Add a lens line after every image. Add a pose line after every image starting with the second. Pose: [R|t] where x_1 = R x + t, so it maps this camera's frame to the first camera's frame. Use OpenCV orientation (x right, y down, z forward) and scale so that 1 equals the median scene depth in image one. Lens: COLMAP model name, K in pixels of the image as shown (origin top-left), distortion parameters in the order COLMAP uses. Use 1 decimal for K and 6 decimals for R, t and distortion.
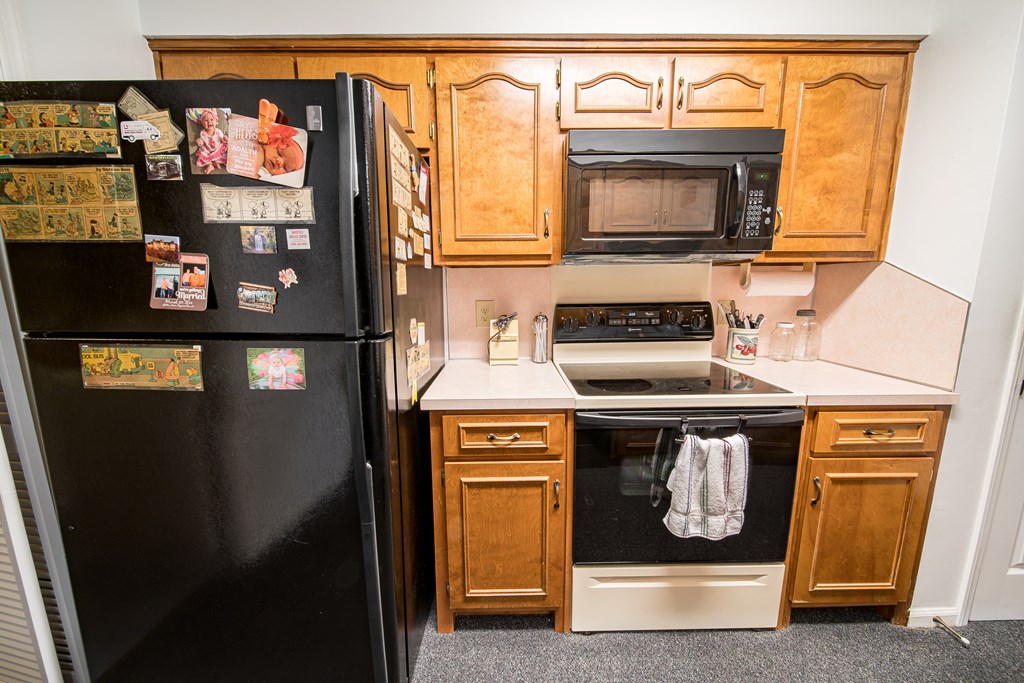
lens RADIAL K [[355.0, 0, 513.3], [0, 355.0, 343.3], [0, 0, 1]] dist [0.000574, -0.001370]
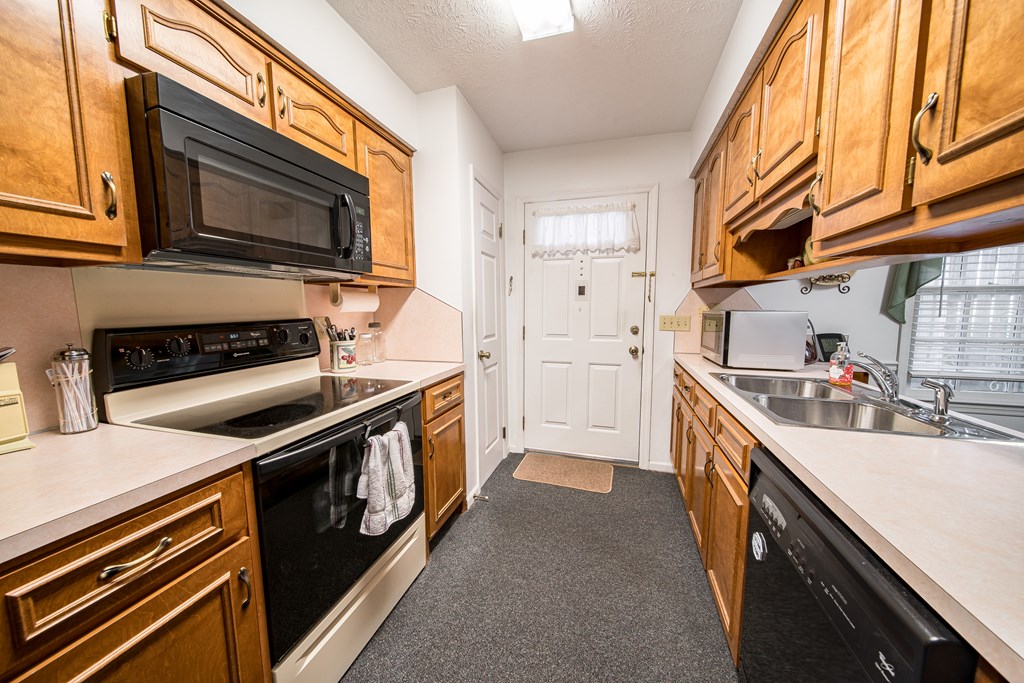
lens RADIAL K [[355.0, 0, 507.1], [0, 355.0, 344.0], [0, 0, 1]] dist [0.000574, -0.001370]
pose [[0.304415, -0.095038, 0.947786, -0.330597], [0.159776, 0.986007, 0.047553, -0.003882], [-0.939044, 0.136958, 0.315340, 0.213769]]
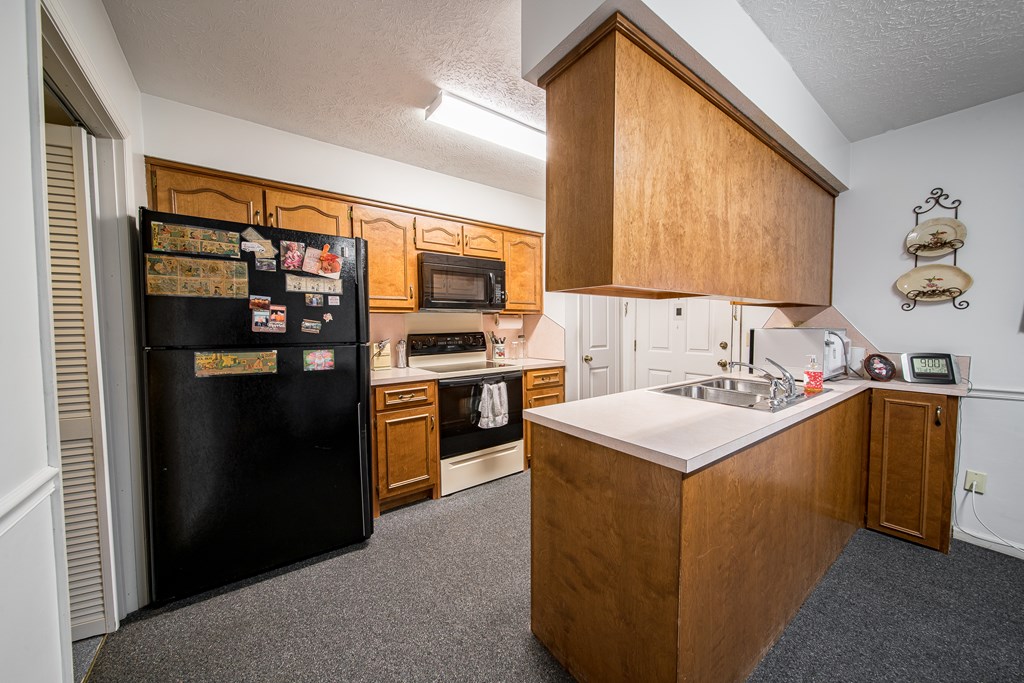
lens RADIAL K [[355.0, 0, 504.3], [0, 355.0, 344.7], [0, 0, 1]] dist [0.000574, -0.001370]
pose [[0.819186, -0.030664, 0.572708, -0.681649], [0.098456, 0.991265, -0.087755, 0.193143], [-0.565014, 0.128274, 0.815049, -0.946217]]
